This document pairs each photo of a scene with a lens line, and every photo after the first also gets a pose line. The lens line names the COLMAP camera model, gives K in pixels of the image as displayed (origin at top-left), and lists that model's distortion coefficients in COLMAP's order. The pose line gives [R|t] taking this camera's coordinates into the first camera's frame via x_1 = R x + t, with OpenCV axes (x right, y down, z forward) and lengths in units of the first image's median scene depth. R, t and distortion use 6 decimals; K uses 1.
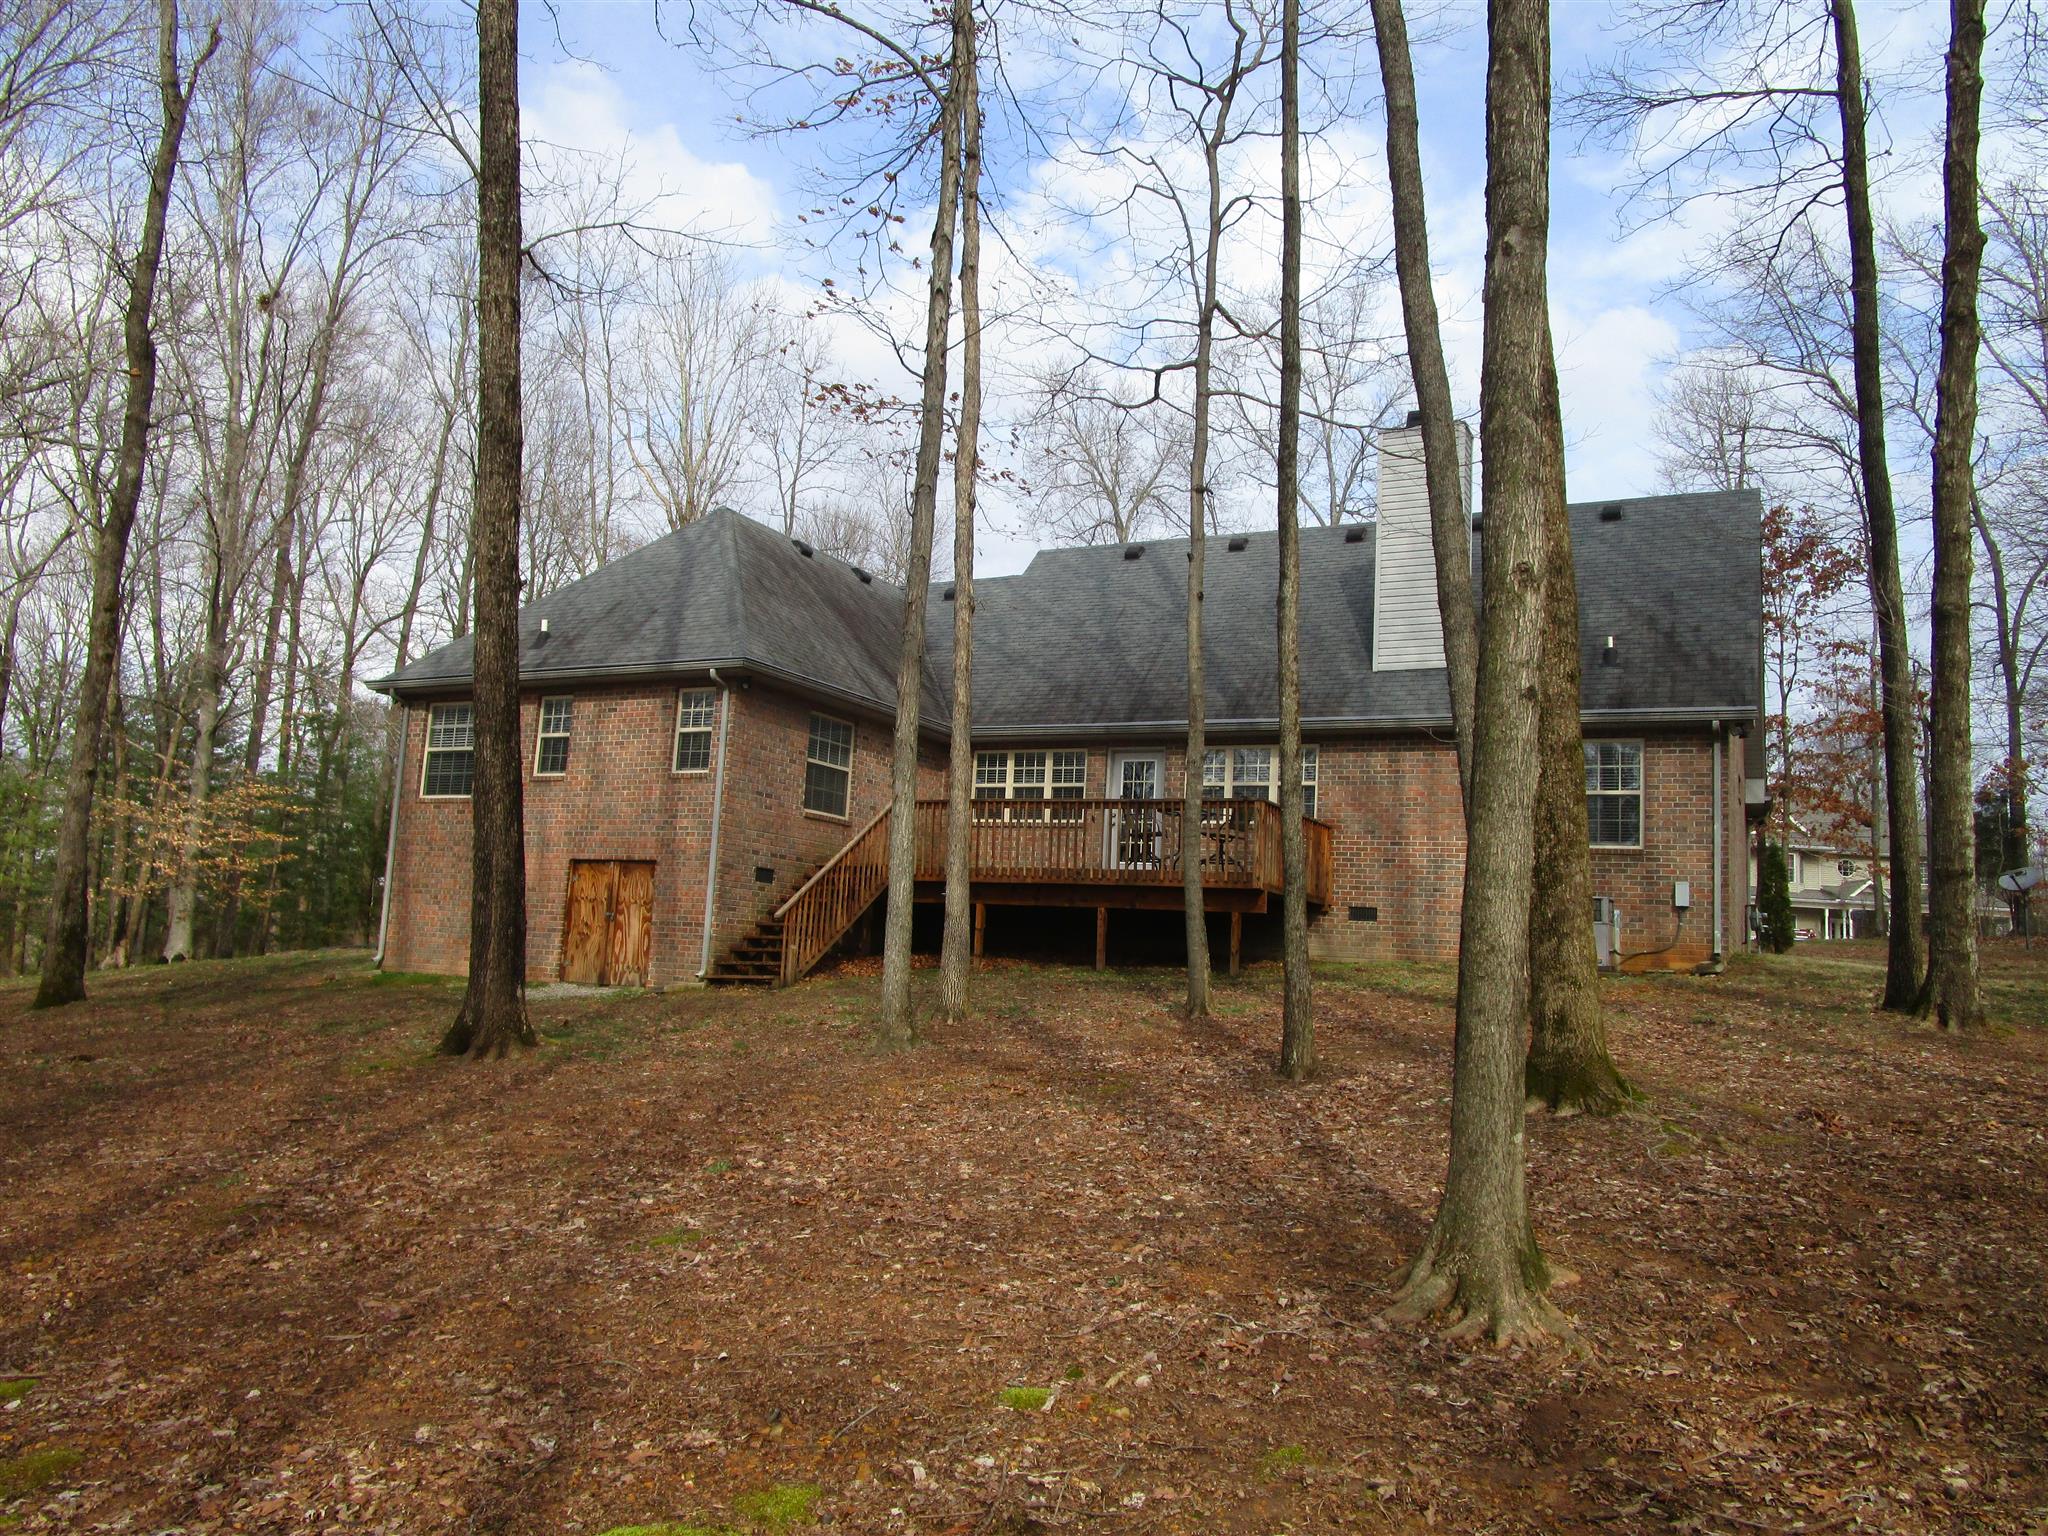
lens RADIAL K [[1469.2, 0, 1024.0], [0, 1469.2, 768.0], [0, 0, 1]] dist [-0.022914, 0.000098]
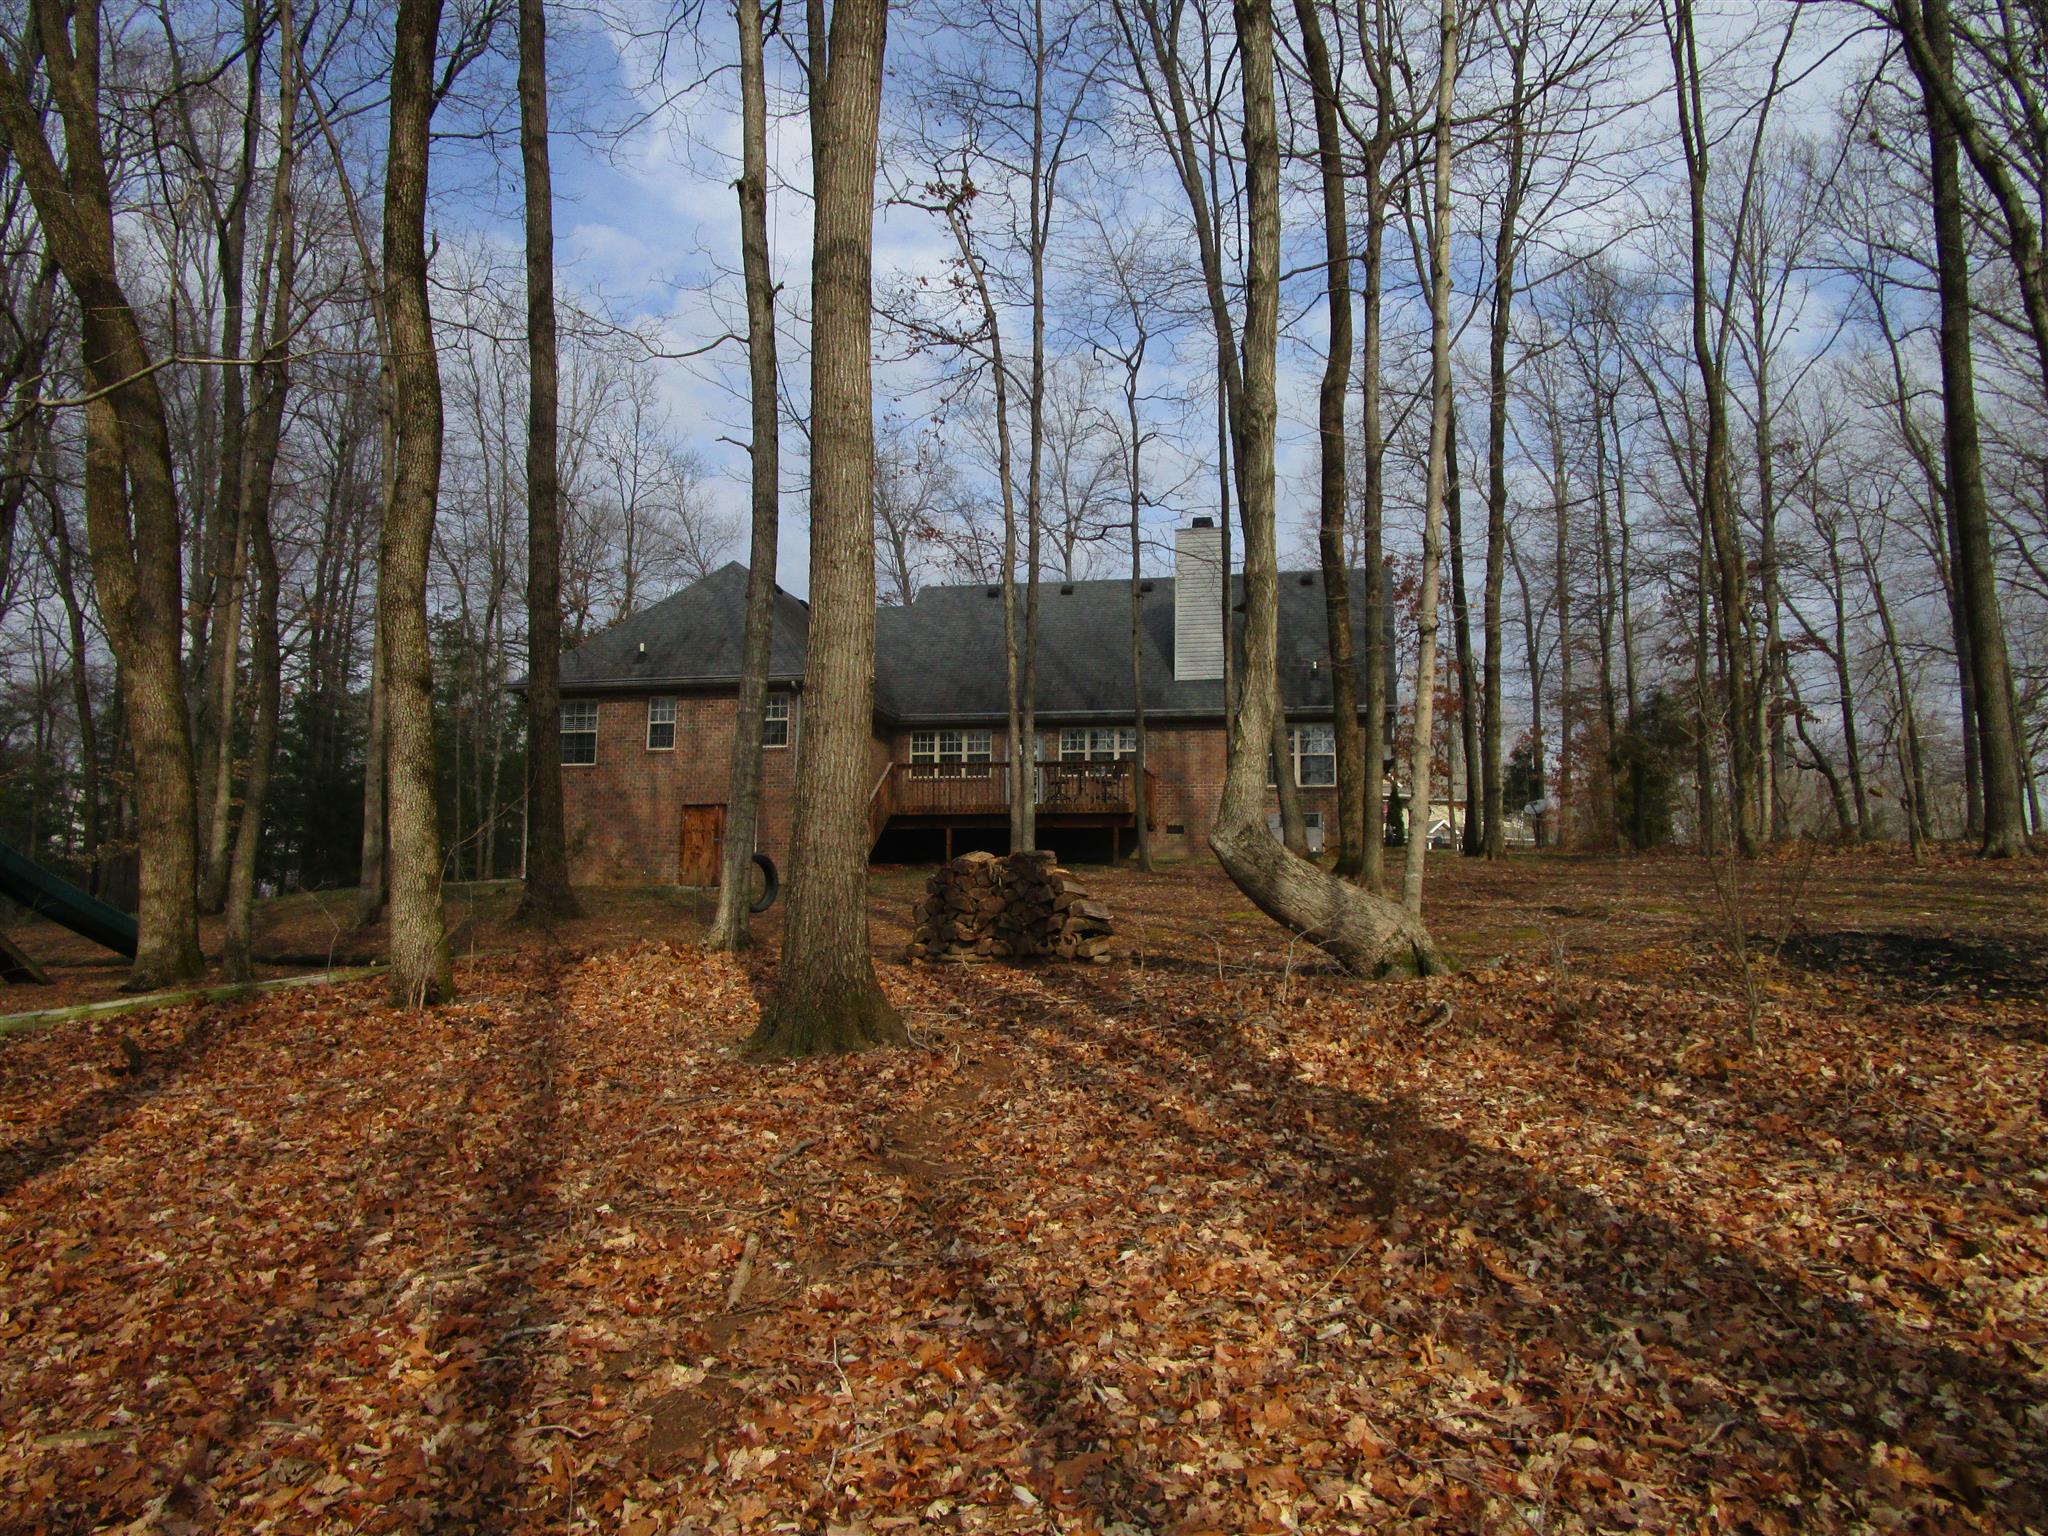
lens RADIAL K [[1469.2, 0, 1024.0], [0, 1469.2, 768.0], [0, 0, 1]] dist [-0.022914, 0.000098]
pose [[0.968418, -0.011307, 0.249077, -0.333387], [0.005406, 0.999688, 0.024366, -0.010635], [-0.249275, -0.022251, 0.968177, -0.534858]]
